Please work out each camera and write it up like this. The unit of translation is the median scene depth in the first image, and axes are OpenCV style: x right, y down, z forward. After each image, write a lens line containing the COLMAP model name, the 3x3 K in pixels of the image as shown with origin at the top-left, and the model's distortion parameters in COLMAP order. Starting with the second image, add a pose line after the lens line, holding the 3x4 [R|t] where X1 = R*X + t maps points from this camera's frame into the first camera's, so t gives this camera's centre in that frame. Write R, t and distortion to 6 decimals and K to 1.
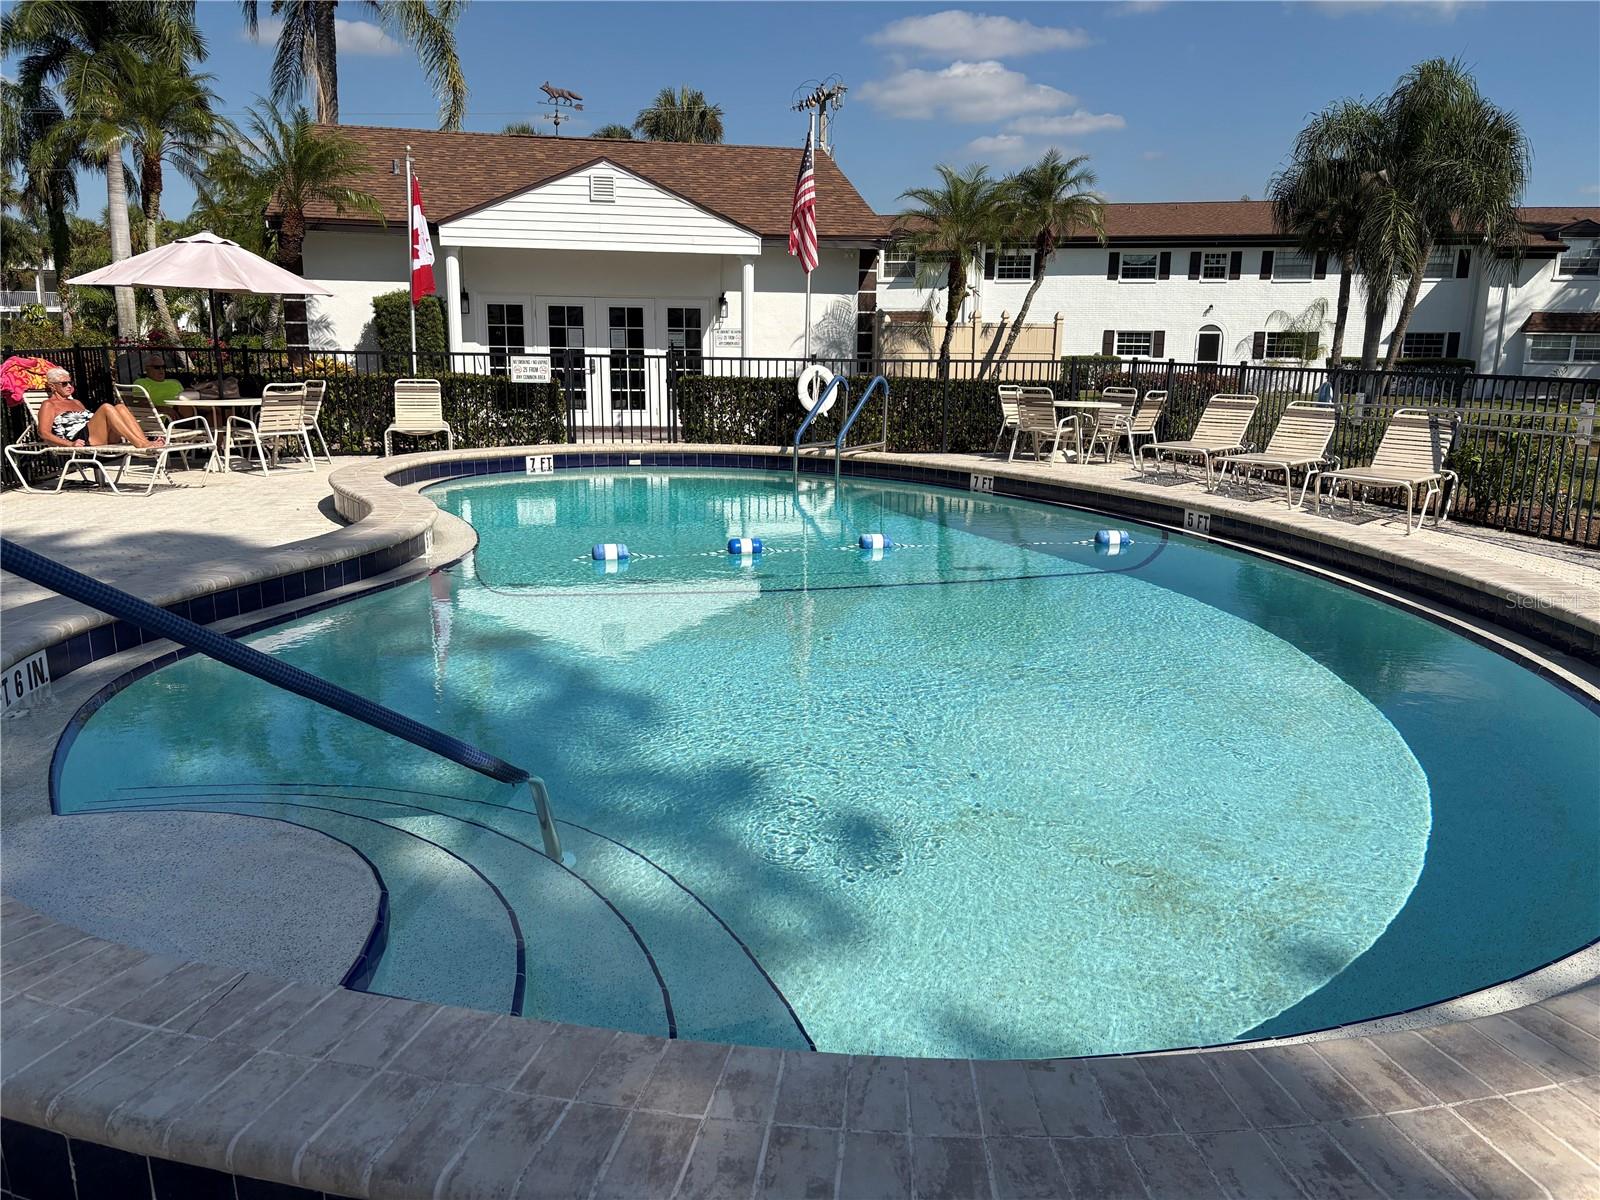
lens RADIAL K [[1238.1, 0, 800.0], [0, 1238.1, 600.0], [0, 0, 1]] dist [0.007057, 0.002708]
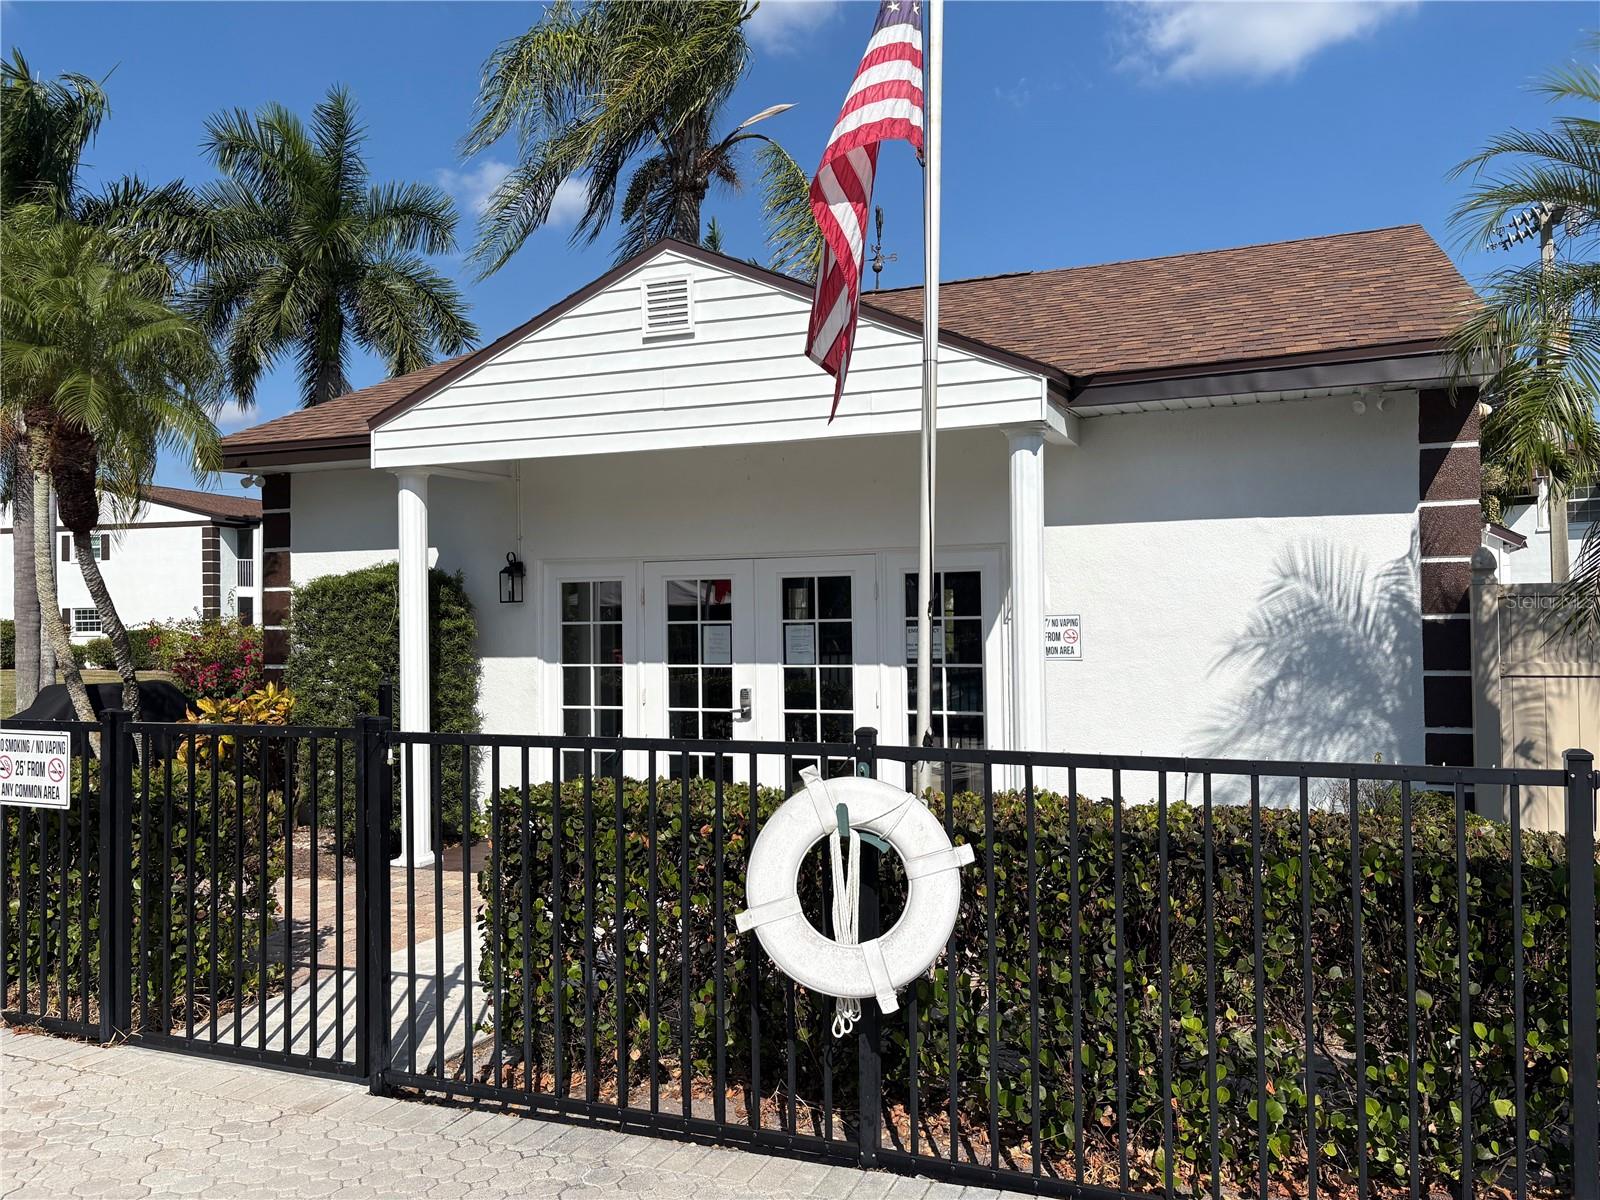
lens RADIAL K [[1238.1, 0, 800.0], [0, 1238.1, 600.0], [0, 0, 1]] dist [0.007057, 0.002708]
pose [[0.835807, -0.033169, -0.548020, 0.107213], [-0.090620, 0.976148, -0.197289, -0.147423], [0.541493, 0.214557, 0.812866, 0.671863]]
